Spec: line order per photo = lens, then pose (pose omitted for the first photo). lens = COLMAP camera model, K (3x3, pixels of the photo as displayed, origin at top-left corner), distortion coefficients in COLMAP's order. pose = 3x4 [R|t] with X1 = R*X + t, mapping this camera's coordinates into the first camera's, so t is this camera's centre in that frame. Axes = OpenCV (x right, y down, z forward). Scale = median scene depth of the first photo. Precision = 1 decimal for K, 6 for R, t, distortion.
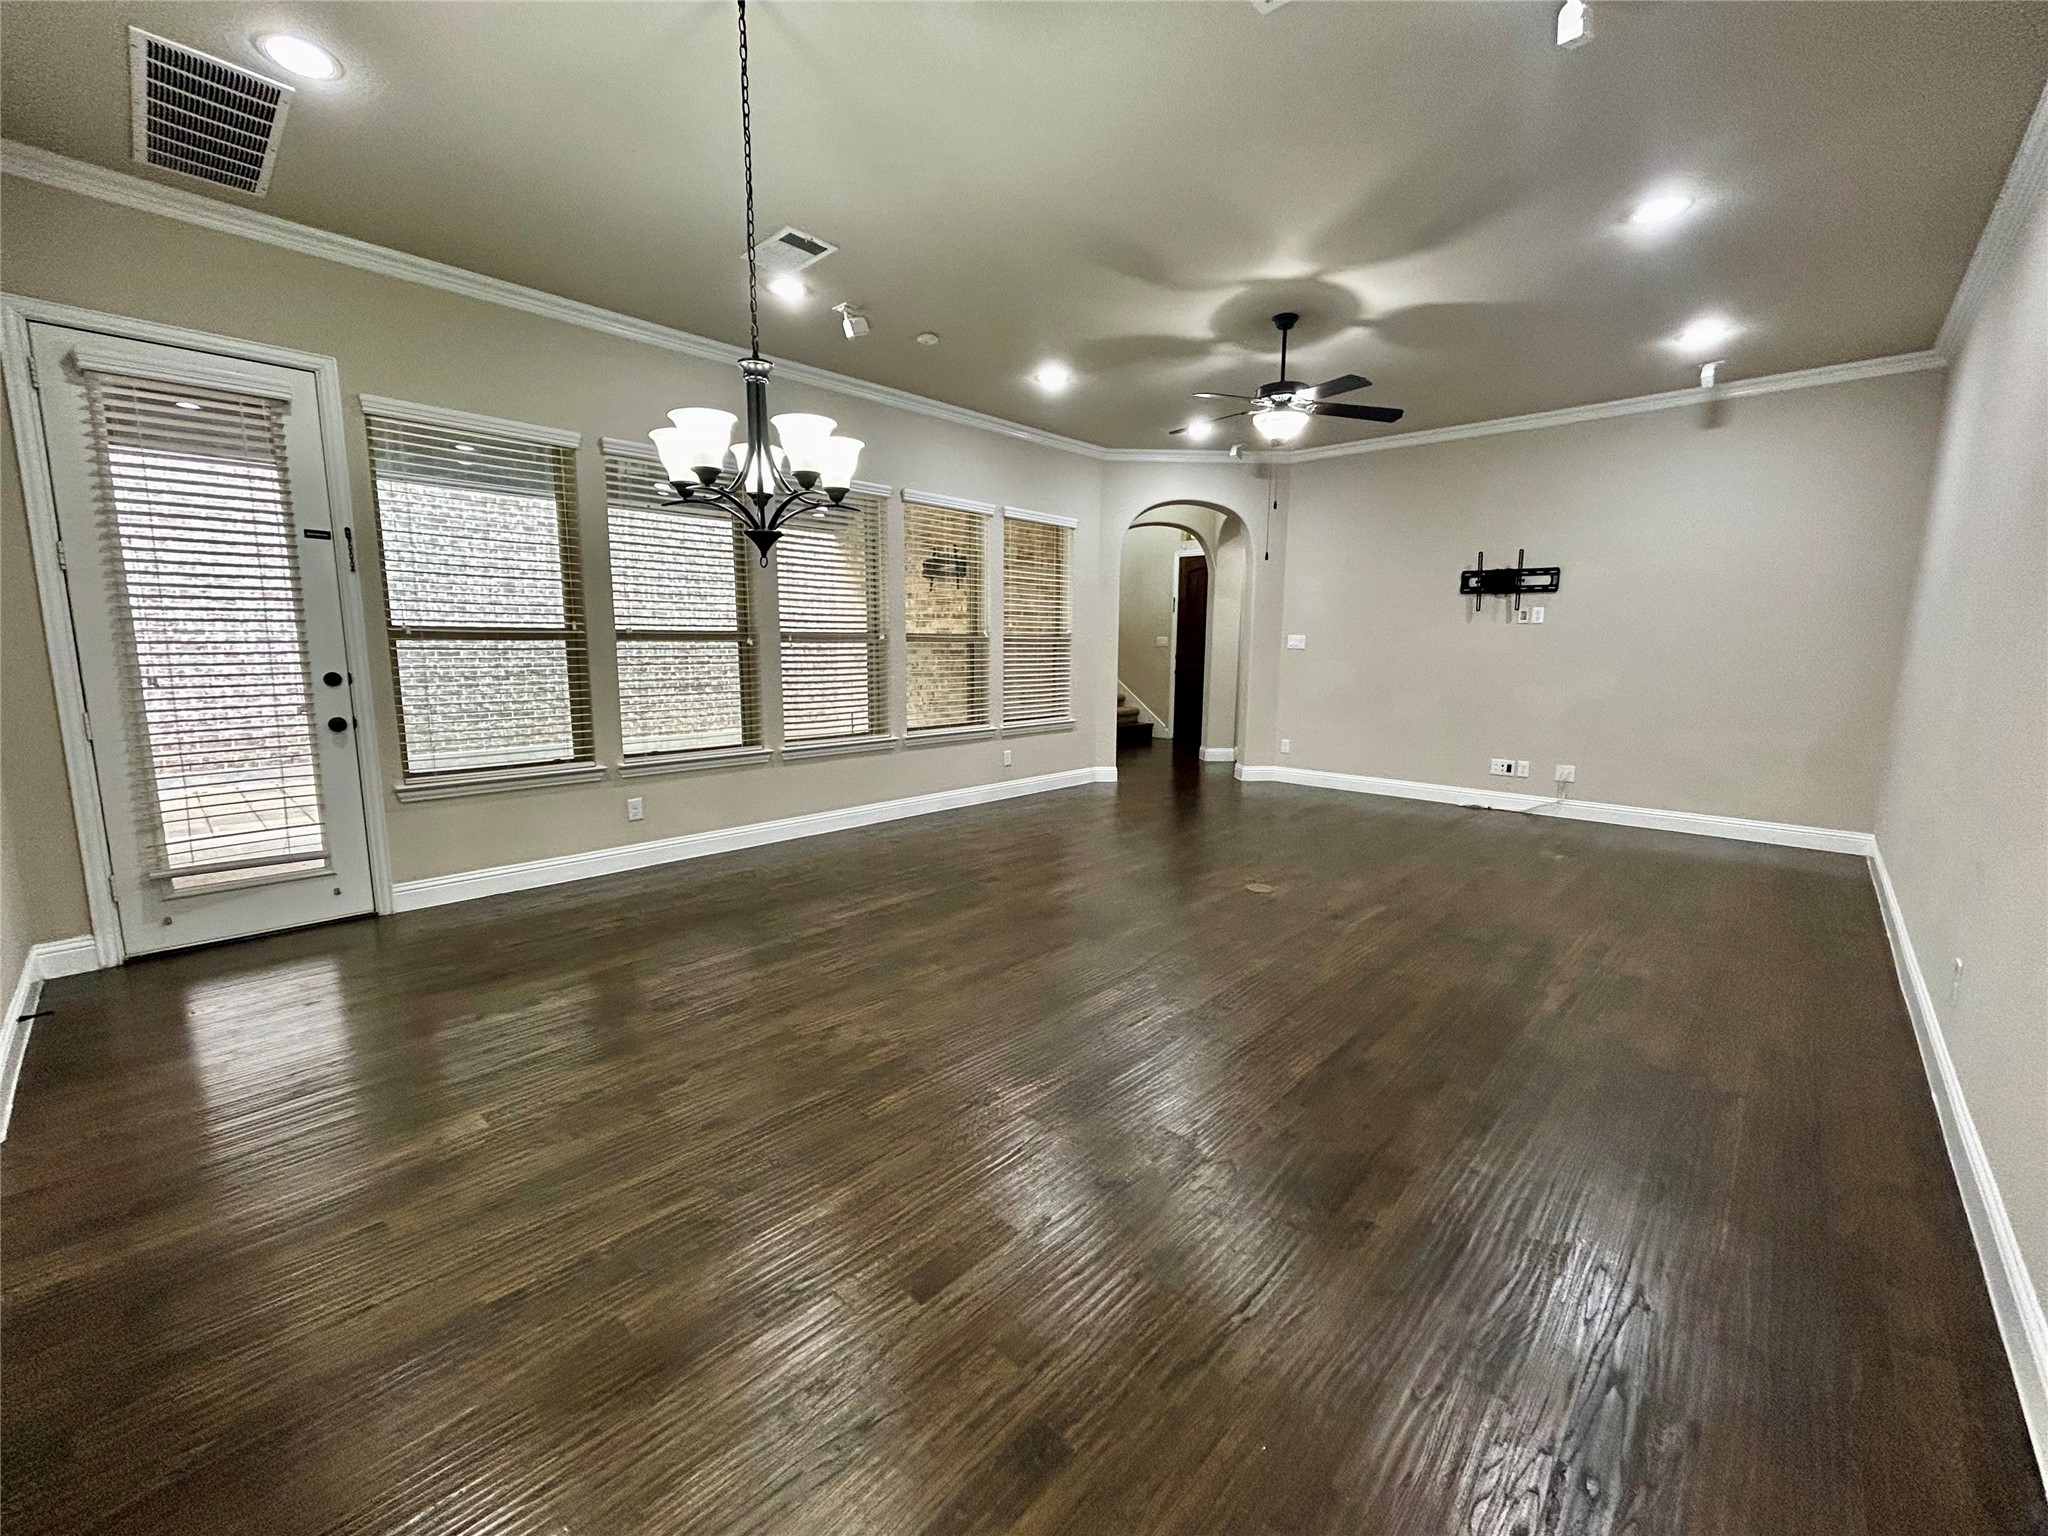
lens RADIAL K [[830.8, 0, 1028.9], [0, 830.8, 776.7], [0, 0, 1]] dist [-0.002106, 0.001902]
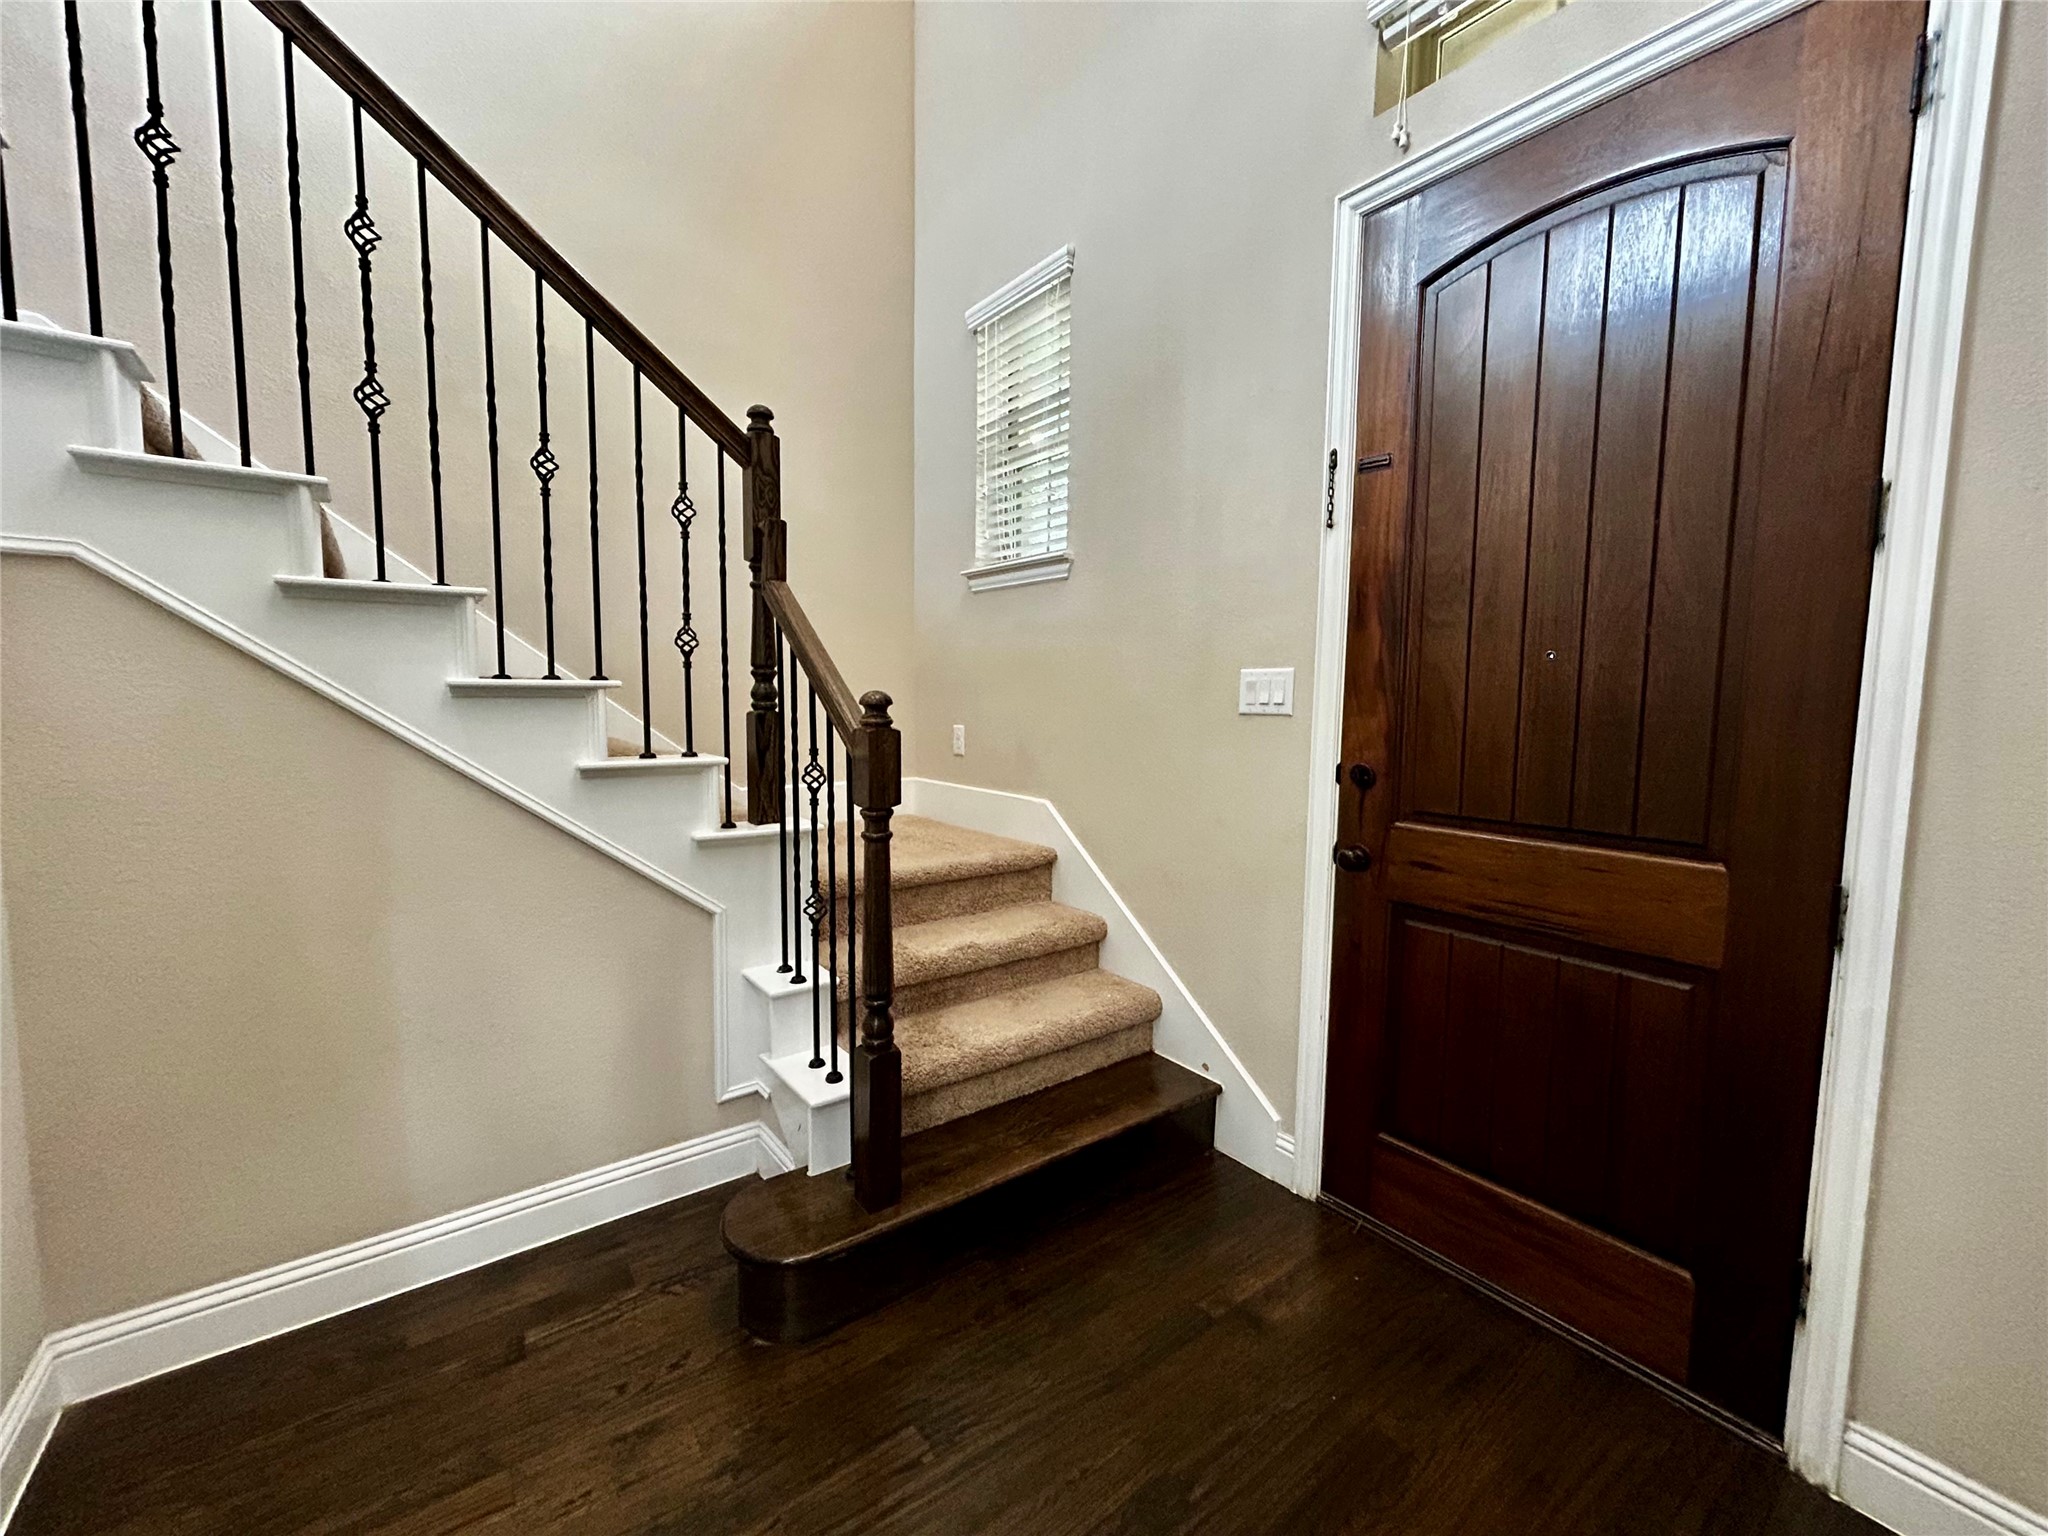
lens RADIAL K [[830.8, 0, 1021.7], [0, 830.8, 767.6], [0, 0, 1]] dist [-0.002106, 0.001902]
pose [[0.984450, 0.019158, -0.174617, 0.138473], [-0.032374, 0.996795, -0.073152, -0.128567], [0.172656, 0.077668, 0.981915, 0.799647]]
